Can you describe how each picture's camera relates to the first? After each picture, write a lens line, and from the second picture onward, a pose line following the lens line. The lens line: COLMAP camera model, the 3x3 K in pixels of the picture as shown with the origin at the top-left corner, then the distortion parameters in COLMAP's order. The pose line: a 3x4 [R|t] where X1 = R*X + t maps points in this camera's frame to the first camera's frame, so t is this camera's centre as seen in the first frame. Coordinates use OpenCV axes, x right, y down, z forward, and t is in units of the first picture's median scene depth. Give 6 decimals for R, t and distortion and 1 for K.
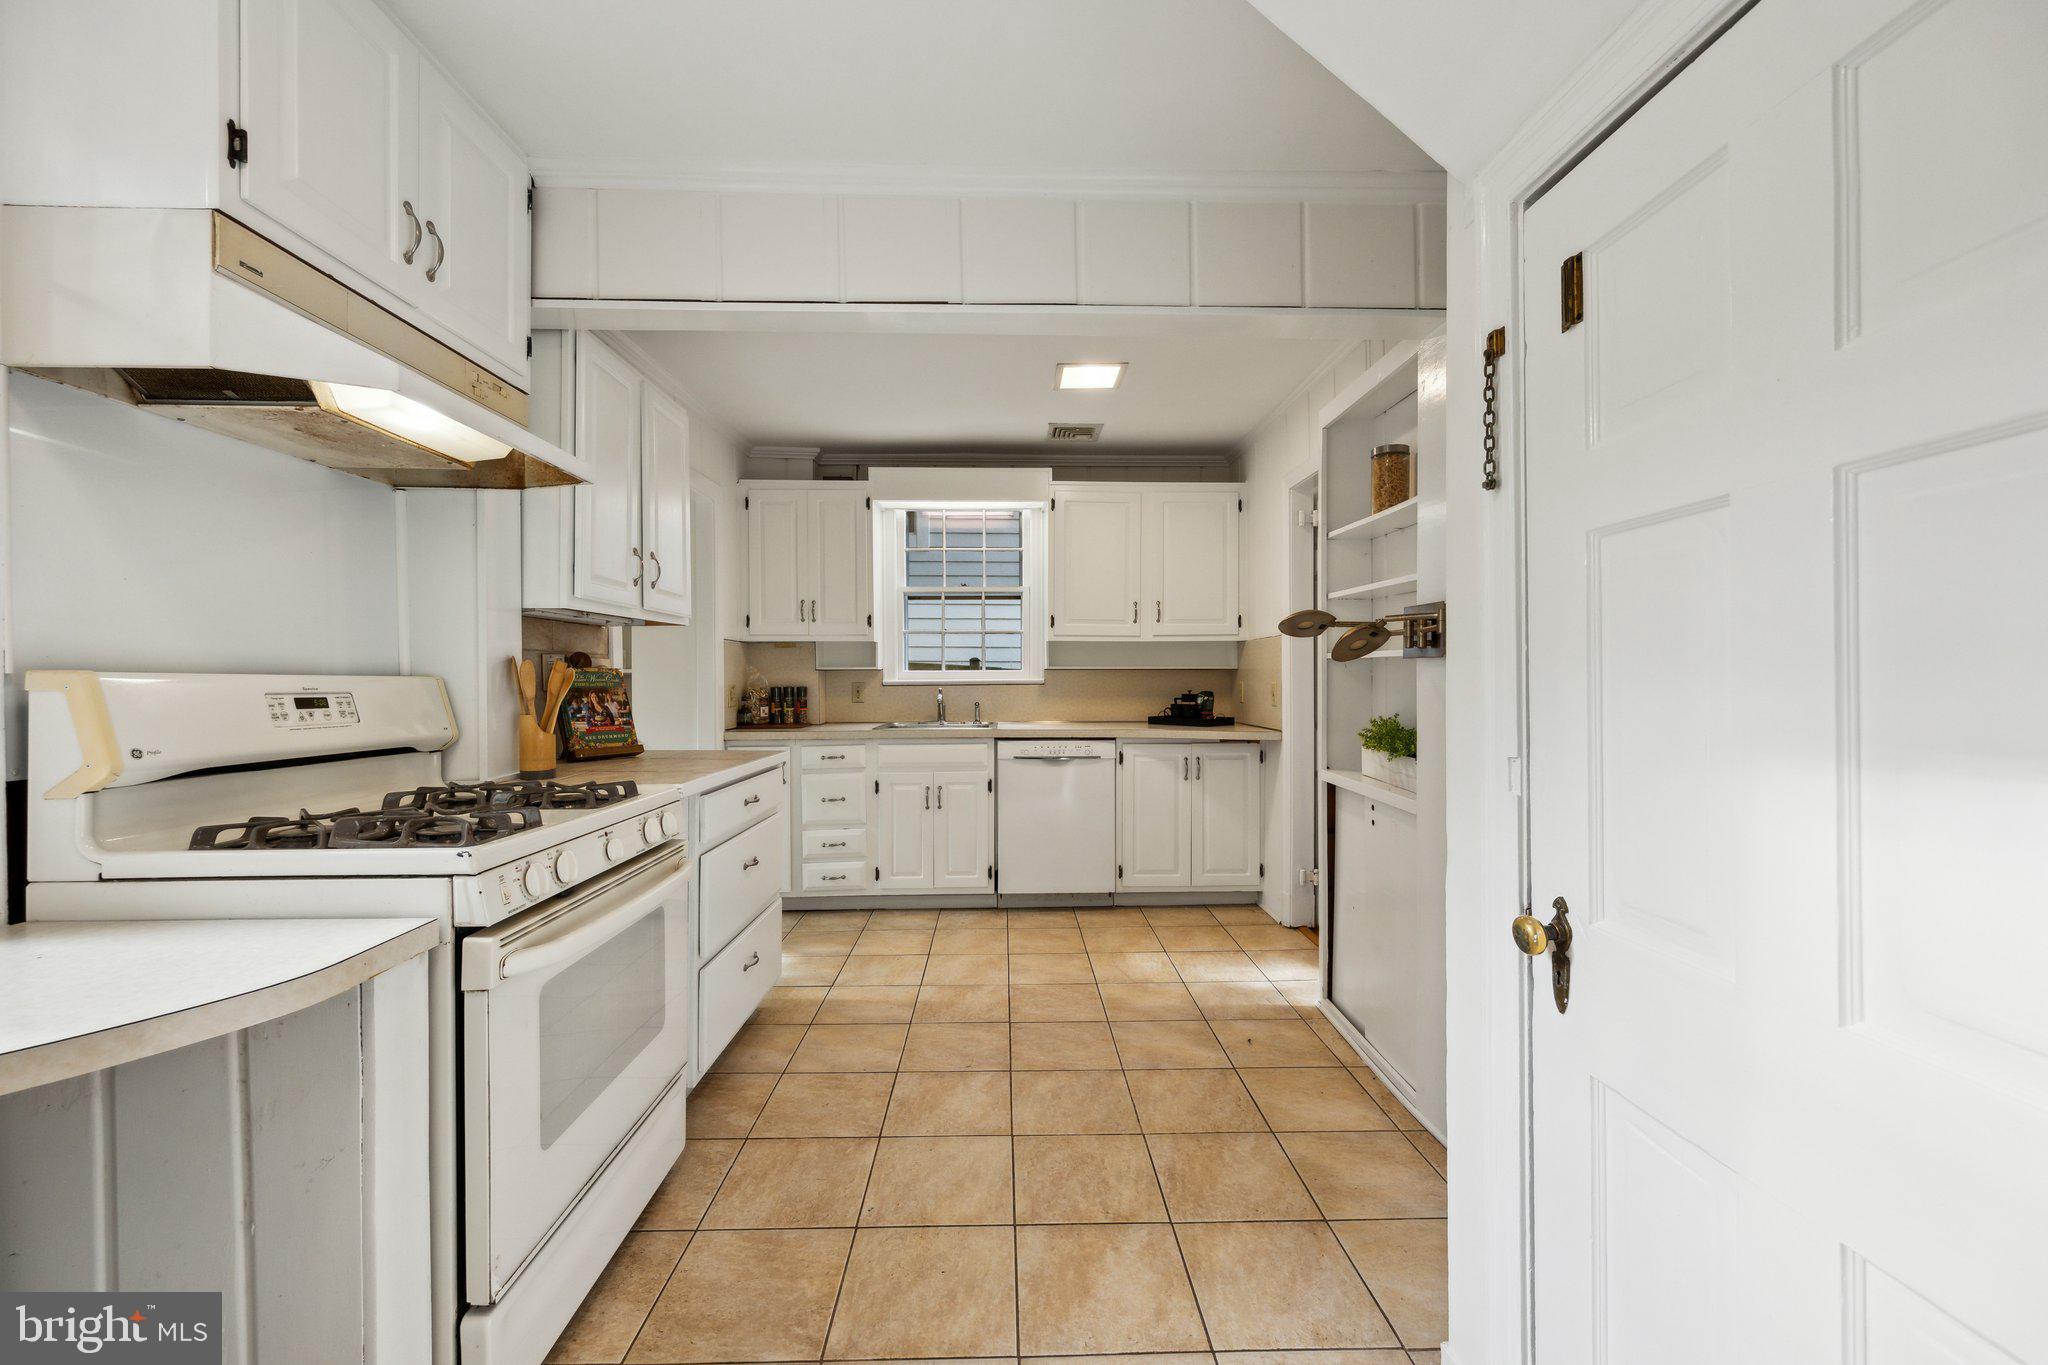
lens RADIAL K [[806.5, 0, 1018.6], [0, 806.5, 679.2], [0, 0, 1]] dist [0.000763, -0.000170]
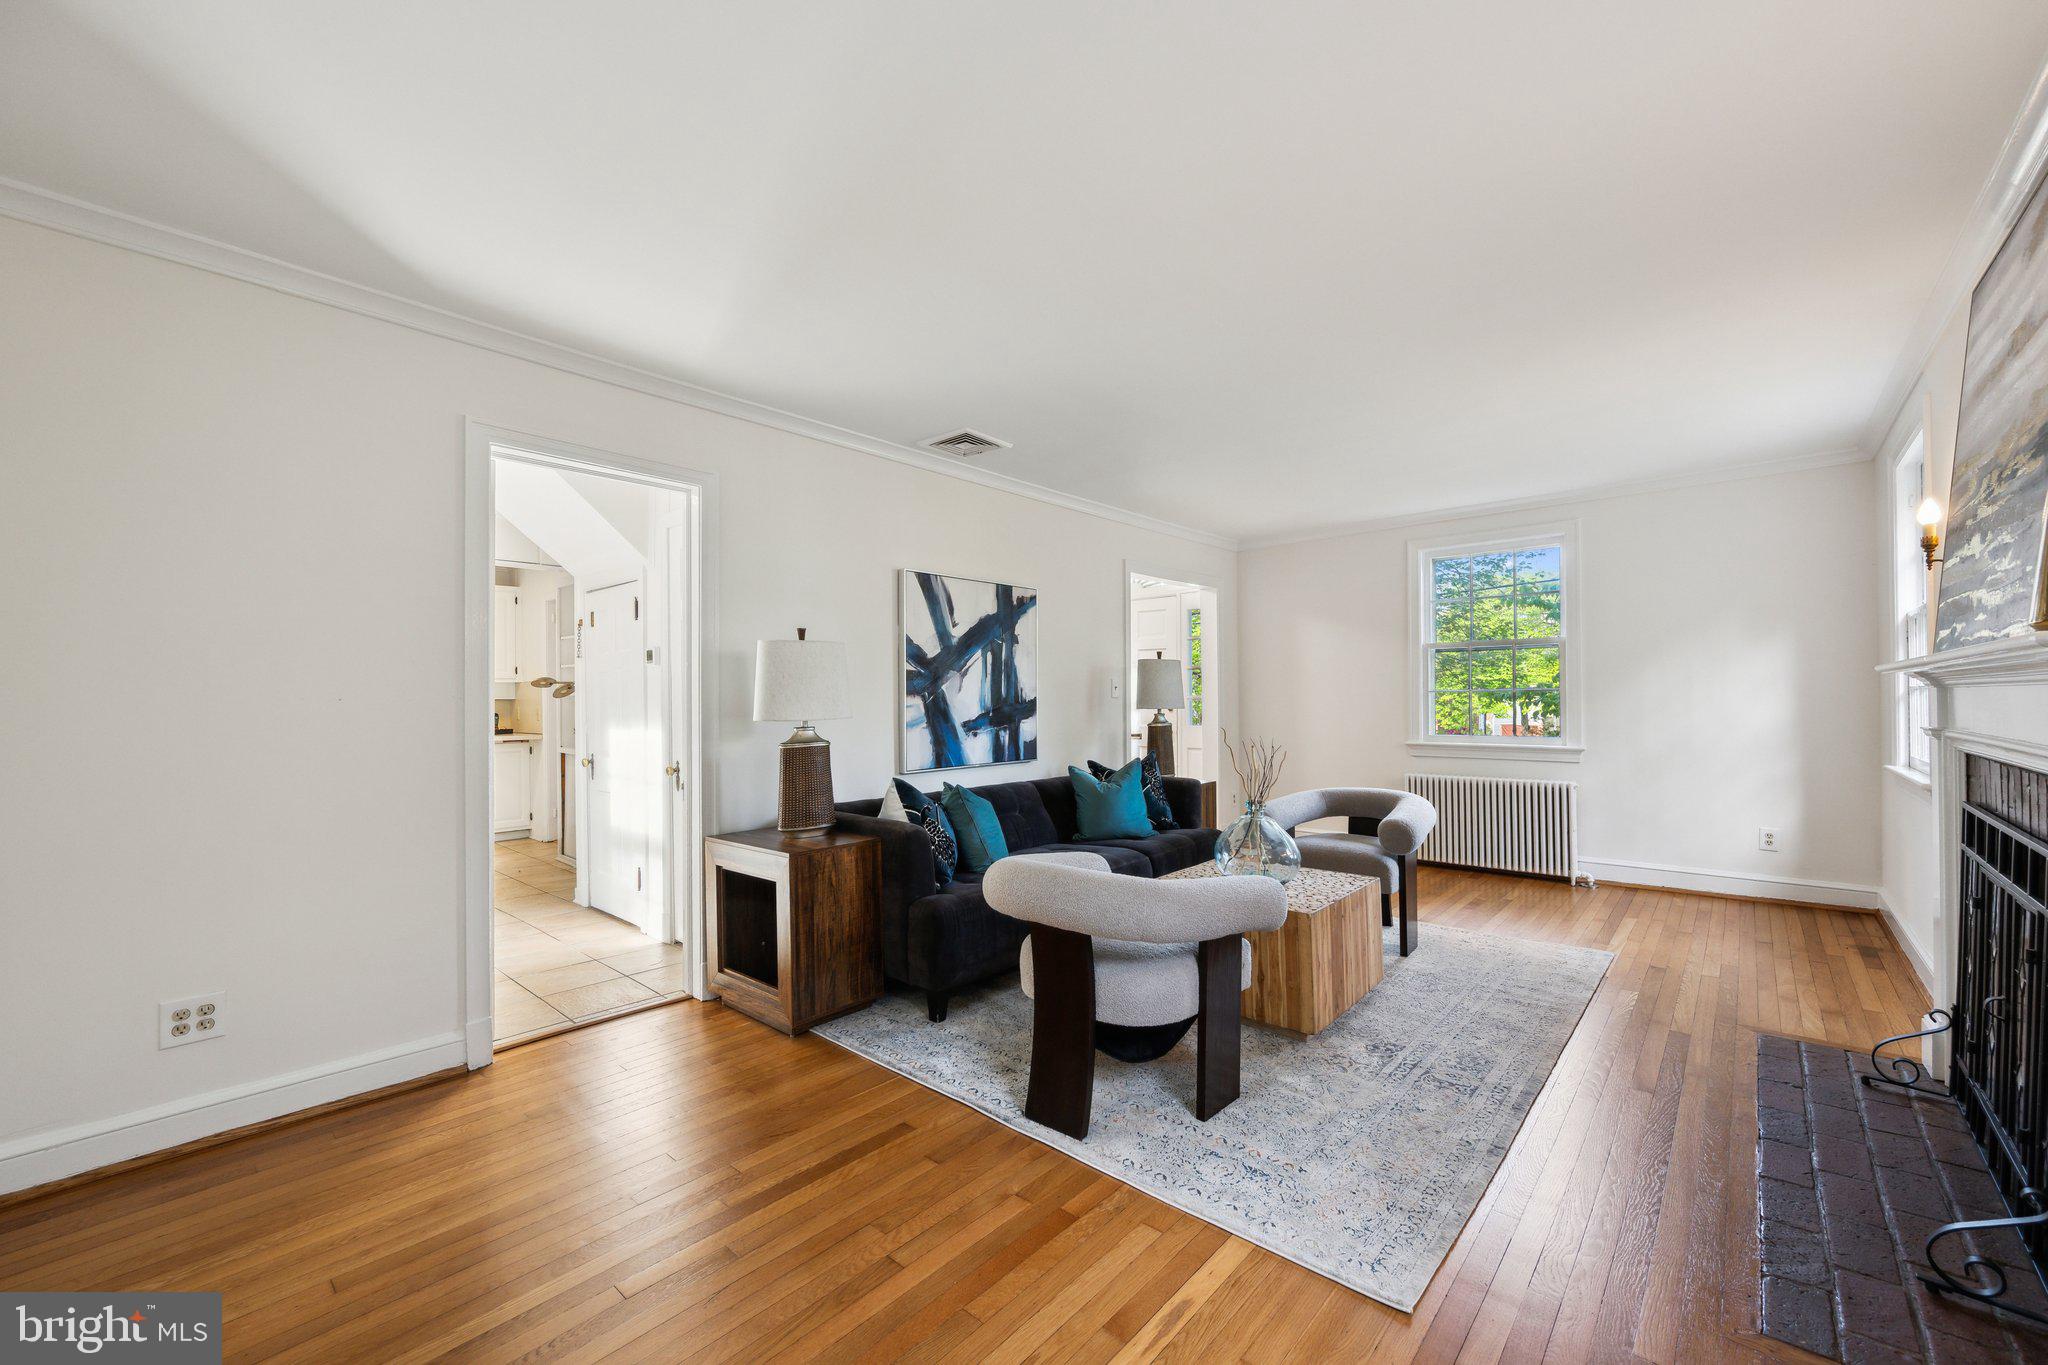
lens RADIAL K [[806.5, 0, 1023.2], [0, 806.5, 693.2], [0, 0, 1]] dist [0.000763, -0.000170]
pose [[0.681852, 0.001595, 0.731488, -0.408202], [0.007441, 0.999931, -0.009116, -0.002074], [-0.731452, 0.011659, 0.681793, -1.594050]]
